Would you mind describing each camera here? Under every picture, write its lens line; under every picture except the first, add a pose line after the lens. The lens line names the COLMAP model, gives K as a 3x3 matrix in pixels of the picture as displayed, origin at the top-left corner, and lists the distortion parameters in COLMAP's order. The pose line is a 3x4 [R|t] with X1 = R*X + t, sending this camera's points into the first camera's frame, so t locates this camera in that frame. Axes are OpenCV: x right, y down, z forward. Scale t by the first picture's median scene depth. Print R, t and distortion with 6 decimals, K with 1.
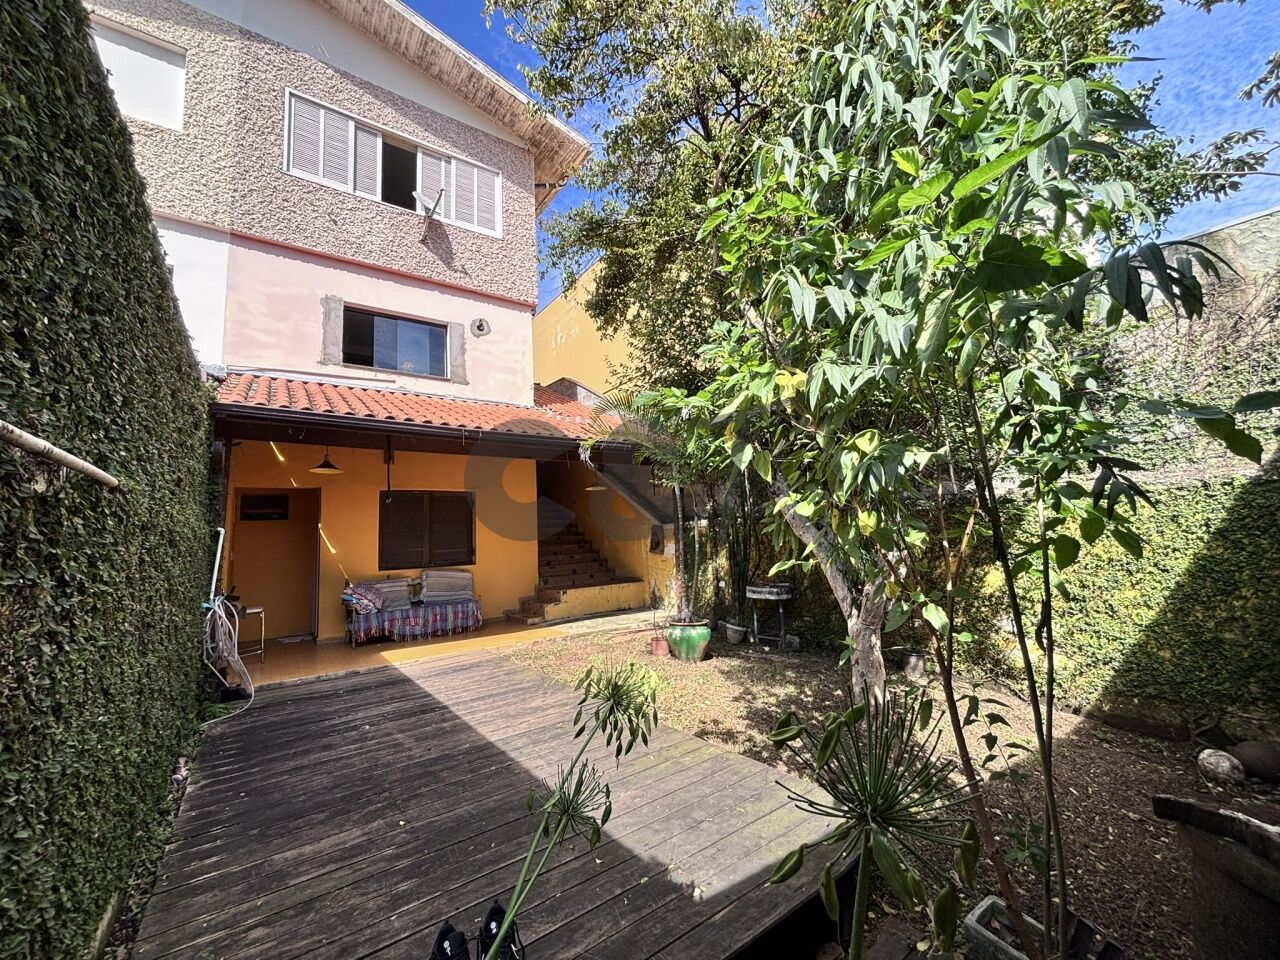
lens RADIAL K [[519.6, 0, 640.0], [0, 519.6, 480.5], [0, 0, 1]] dist [0.004031, 0.000501]
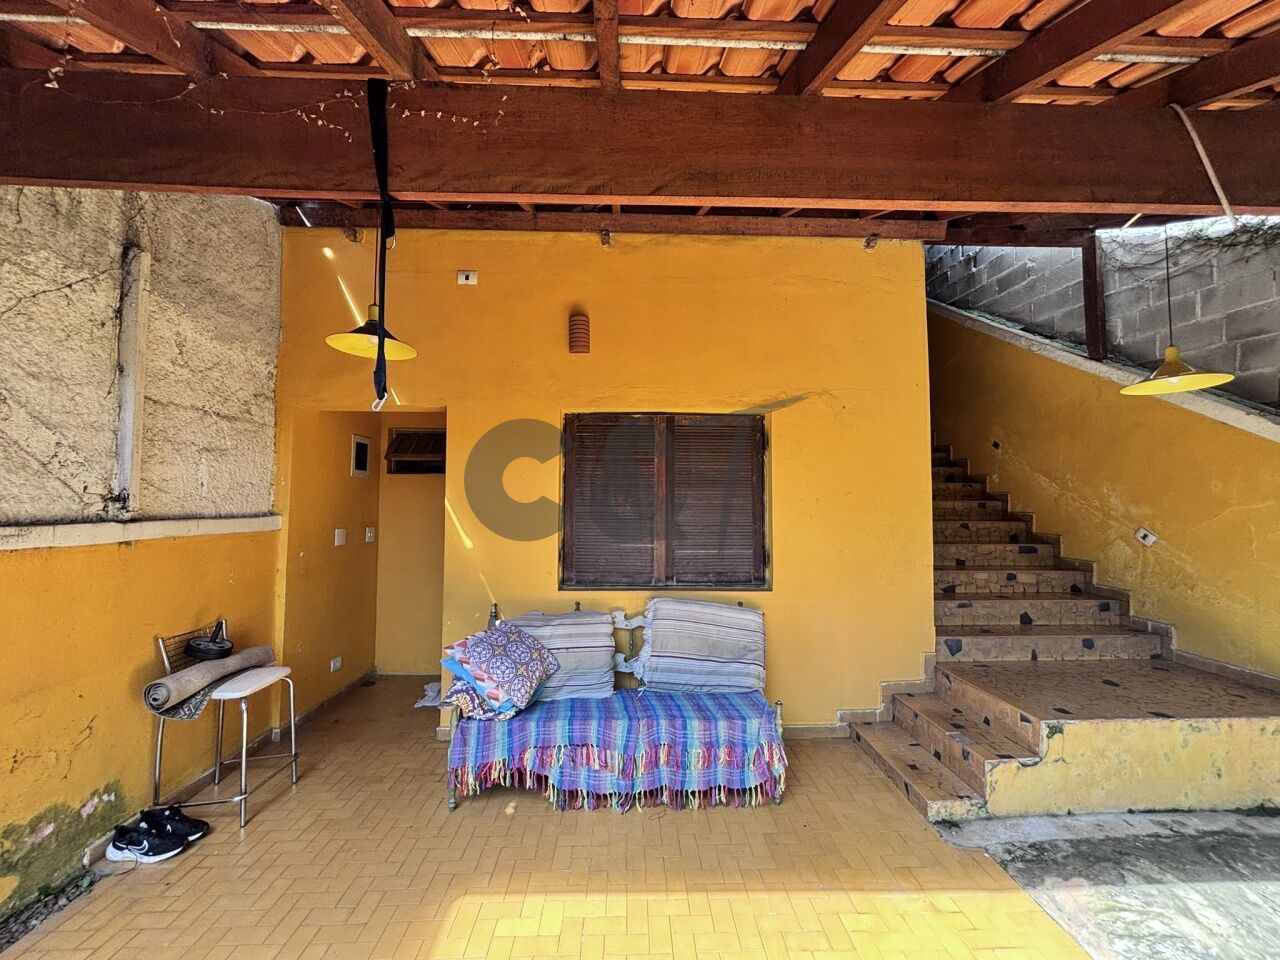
lens RADIAL K [[519.6, 0, 641.1], [0, 519.6, 480.8], [0, 0, 1]] dist [0.004031, 0.000501]
pose [[0.833699, 0.027654, -0.551526, -0.090629], [0.018869, 0.996735, 0.078501, 0.020823], [0.551897, -0.075853, 0.830456, 0.308617]]
